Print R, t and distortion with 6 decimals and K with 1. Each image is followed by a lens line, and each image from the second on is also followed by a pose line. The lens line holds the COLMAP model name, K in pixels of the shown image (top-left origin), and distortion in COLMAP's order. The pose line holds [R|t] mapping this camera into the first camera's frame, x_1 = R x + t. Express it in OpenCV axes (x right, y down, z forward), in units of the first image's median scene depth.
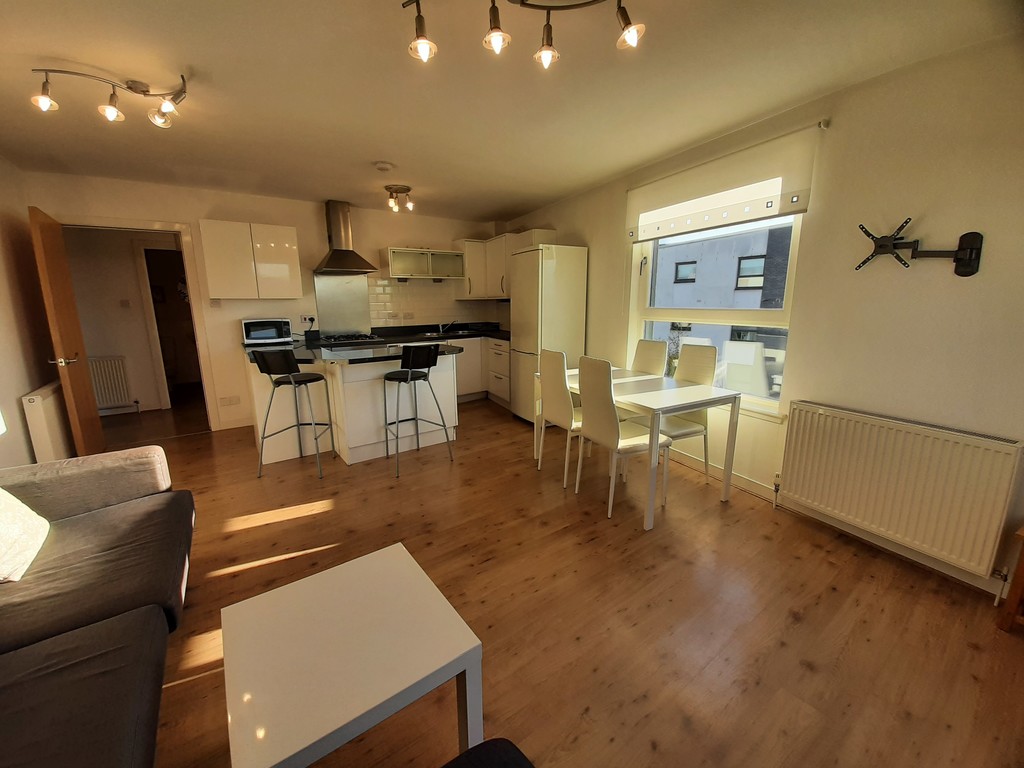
lens RADIAL K [[396.7, 0, 500.9], [0, 396.7, 378.6], [0, 0, 1]] dist [-0.010280, -0.000212]
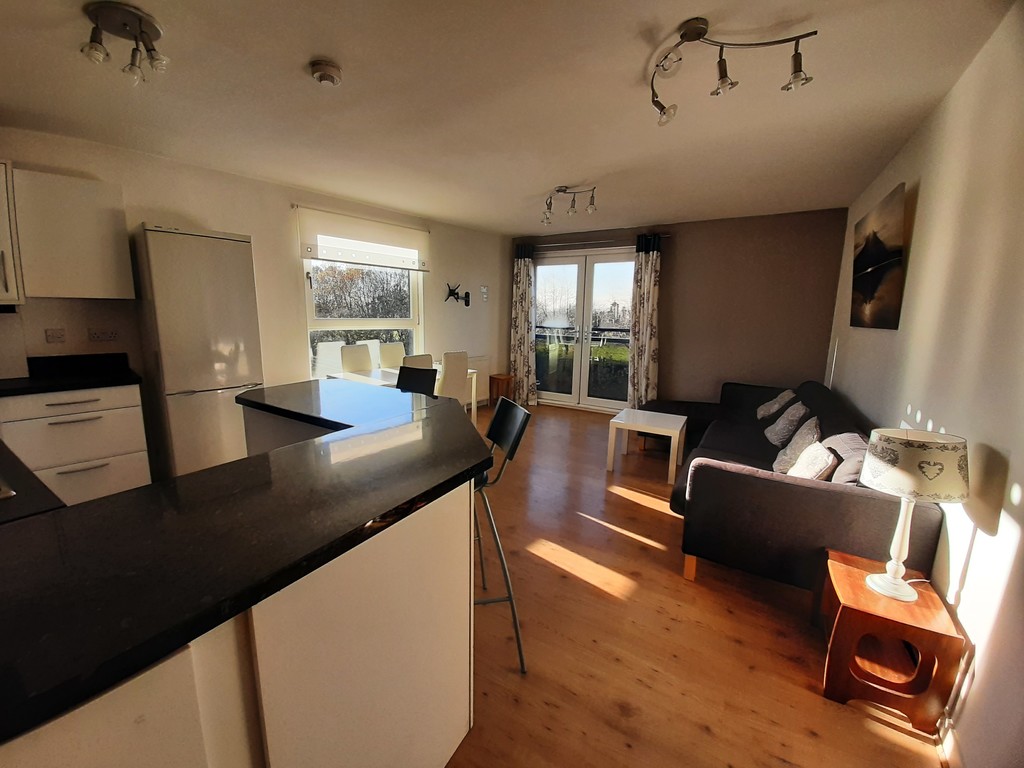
lens RADIAL K [[396.7, 0, 500.9], [0, 396.7, 378.6], [0, 0, 1]] dist [-0.010280, -0.000212]
pose [[-0.384572, -0.151243, 0.910621, -0.892594], [0.160034, 0.960625, 0.227133, -0.195801], [-0.909117, 0.233080, -0.345225, 0.995293]]
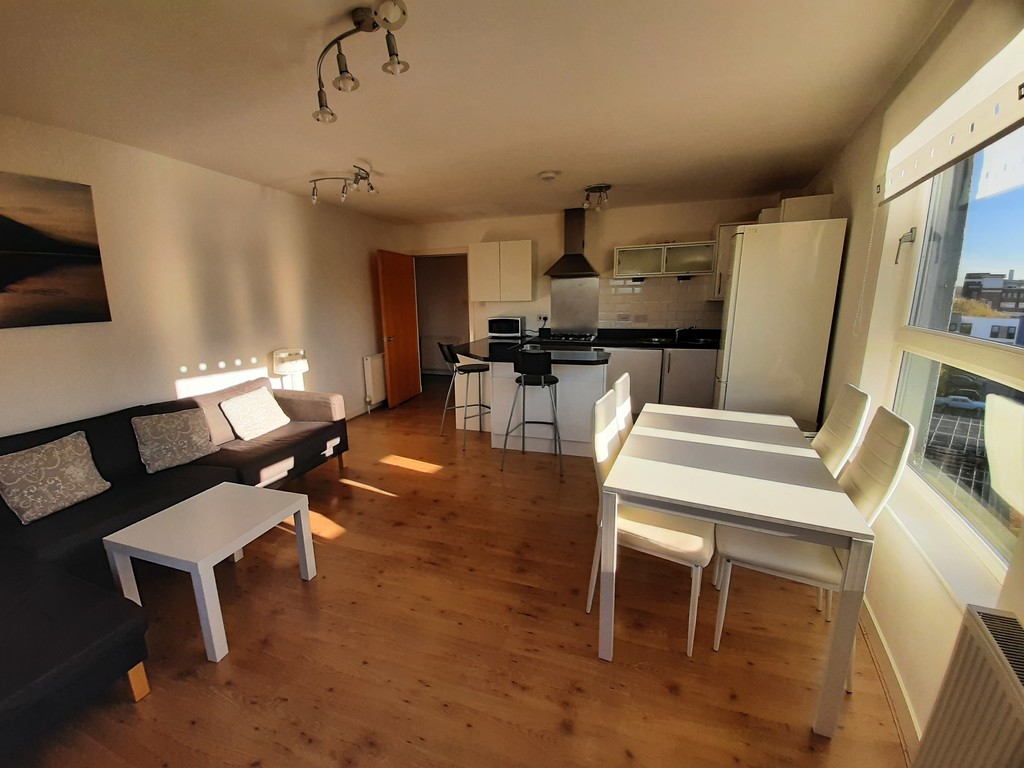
lens RADIAL K [[396.7, 0, 500.9], [0, 396.7, 378.6], [0, 0, 1]] dist [-0.010280, -0.000212]
pose [[0.600386, 0.158556, -0.783835, 0.489984], [-0.142386, 0.985681, 0.090325, -0.086124], [0.786933, 0.057377, 0.614365, 0.282672]]
